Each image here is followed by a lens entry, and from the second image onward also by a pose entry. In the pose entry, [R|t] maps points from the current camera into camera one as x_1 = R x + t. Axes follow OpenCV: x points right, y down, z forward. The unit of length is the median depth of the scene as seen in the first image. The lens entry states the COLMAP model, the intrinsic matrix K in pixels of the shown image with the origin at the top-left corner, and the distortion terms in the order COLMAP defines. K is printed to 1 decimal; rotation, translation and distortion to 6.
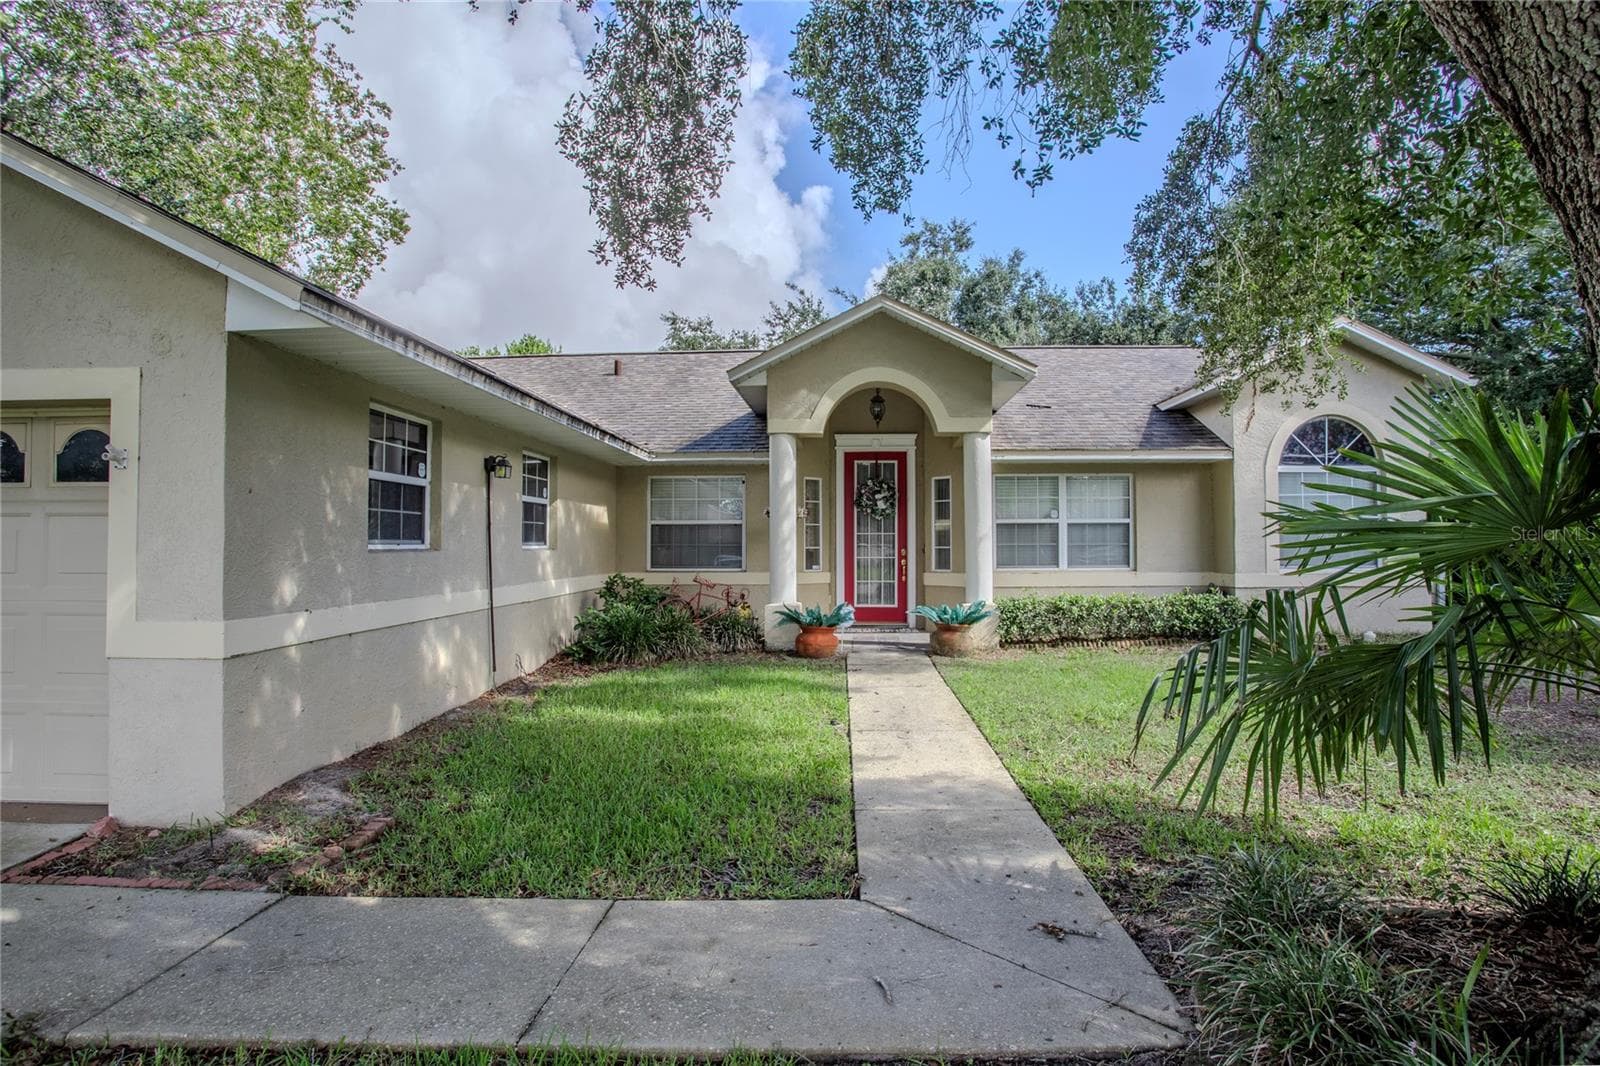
lens RADIAL K [[795.4, 0, 800.0], [0, 795.4, 533.0], [0, 0, 1]] dist [-0.063866, -0.000144]
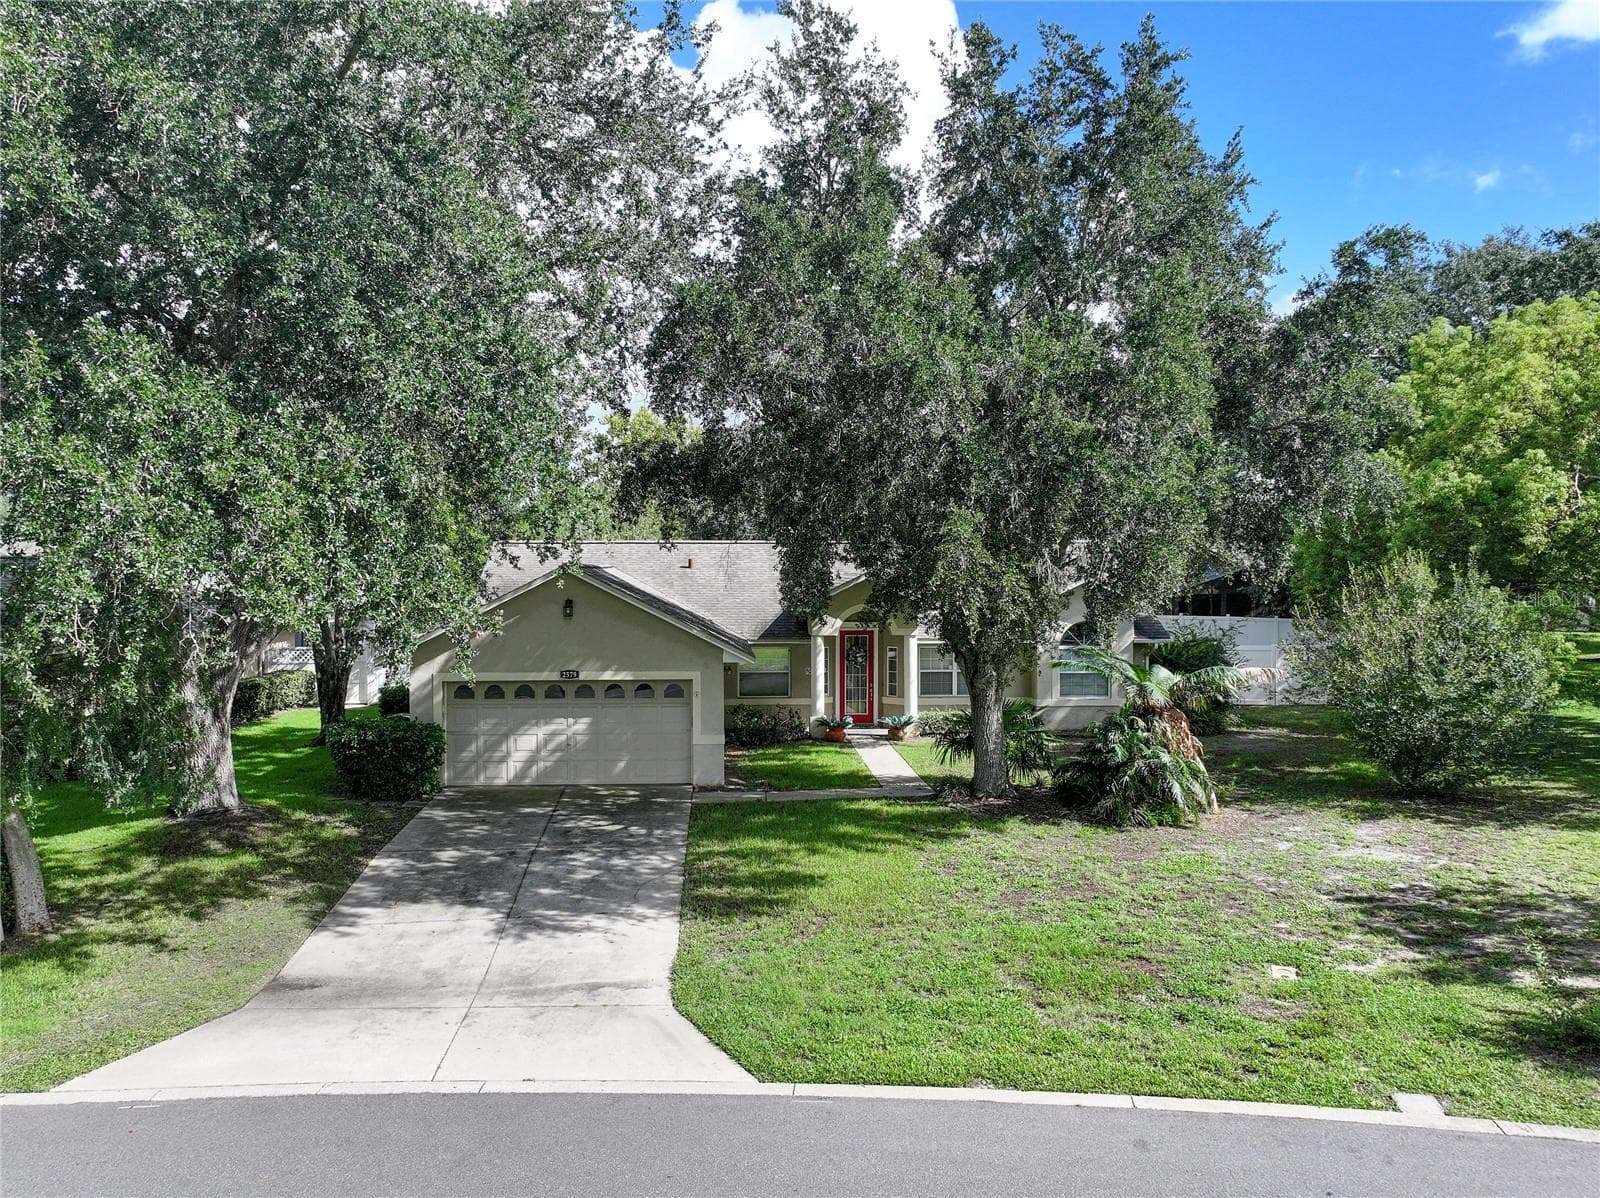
lens RADIAL K [[1238.3, 0, 794.5], [0, 1238.3, 593.7], [0, 0, 1]] dist [-0.002952, -0.000912]
pose [[0.993468, 0.000309, 0.114107, -0.430956], [-0.004056, 0.999460, 0.032614, -0.322048], [-0.114035, -0.032864, 0.992933, -2.099434]]
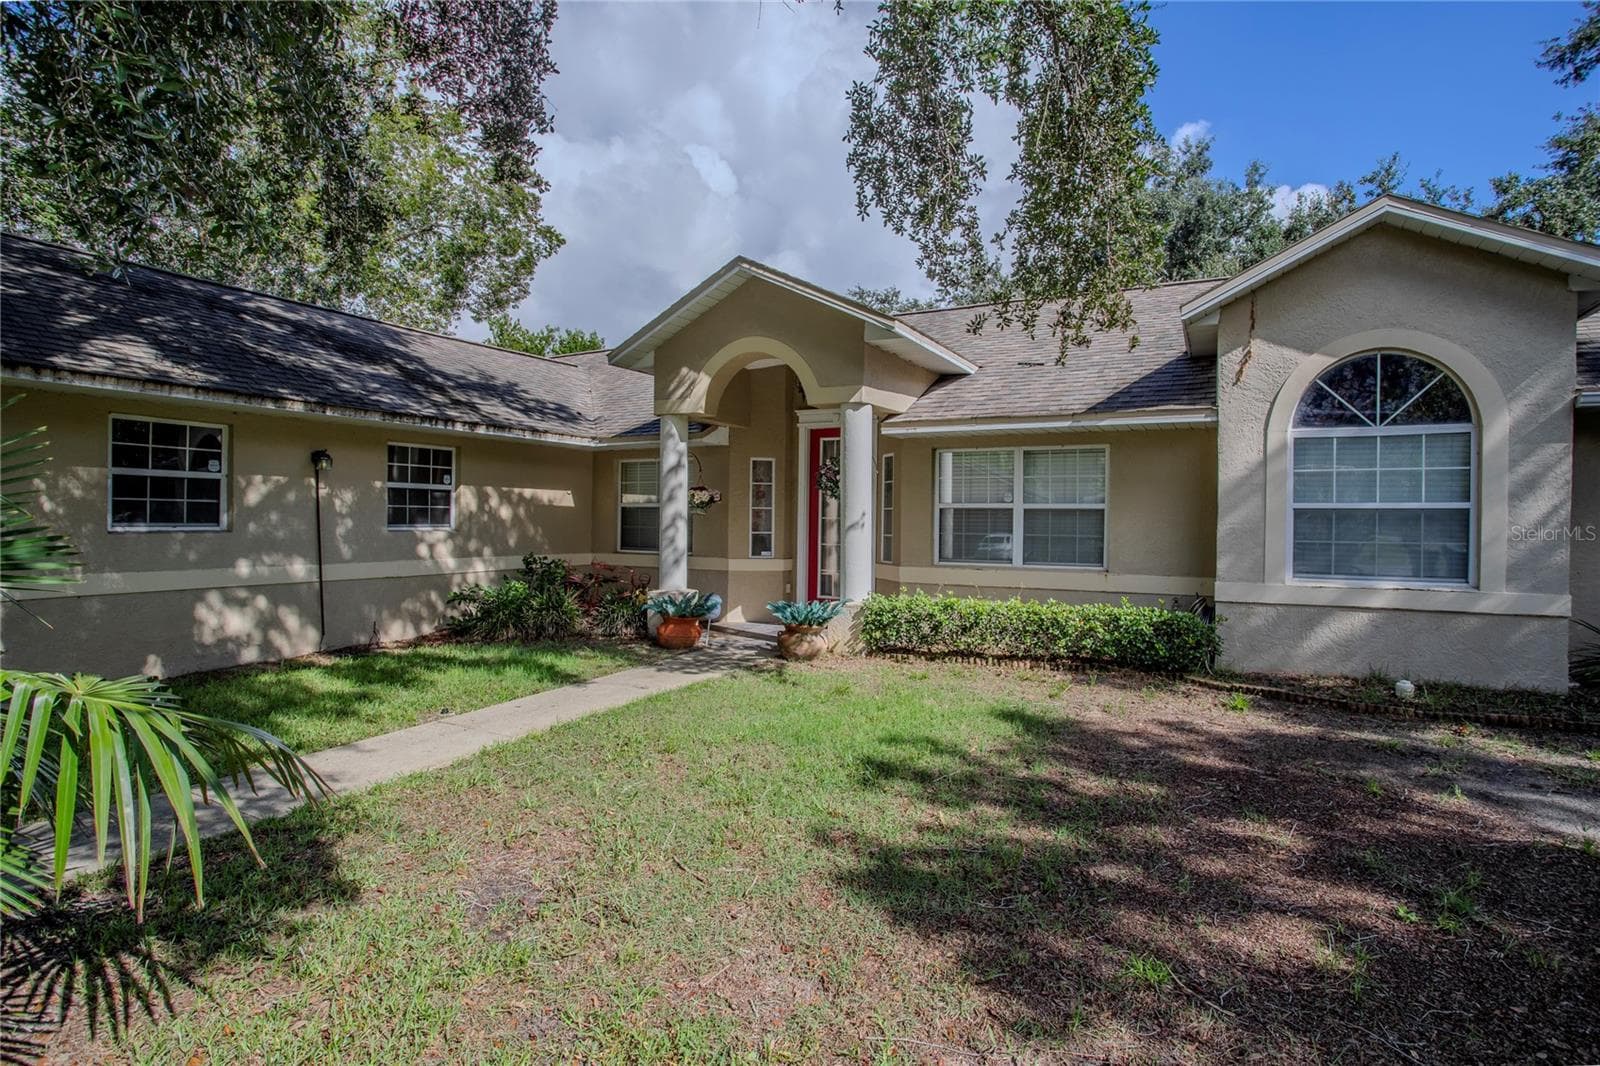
lens RADIAL K [[805.7, 0, 802.1], [0, 805.7, 525.2], [0, 0, 1]] dist [-0.062736, 0.026826]
pose [[0.902325, 0.015485, -0.430778, 0.524712], [-0.006798, 0.999741, 0.021697, -0.012790], [0.431002, -0.016649, 0.902197, 0.178070]]
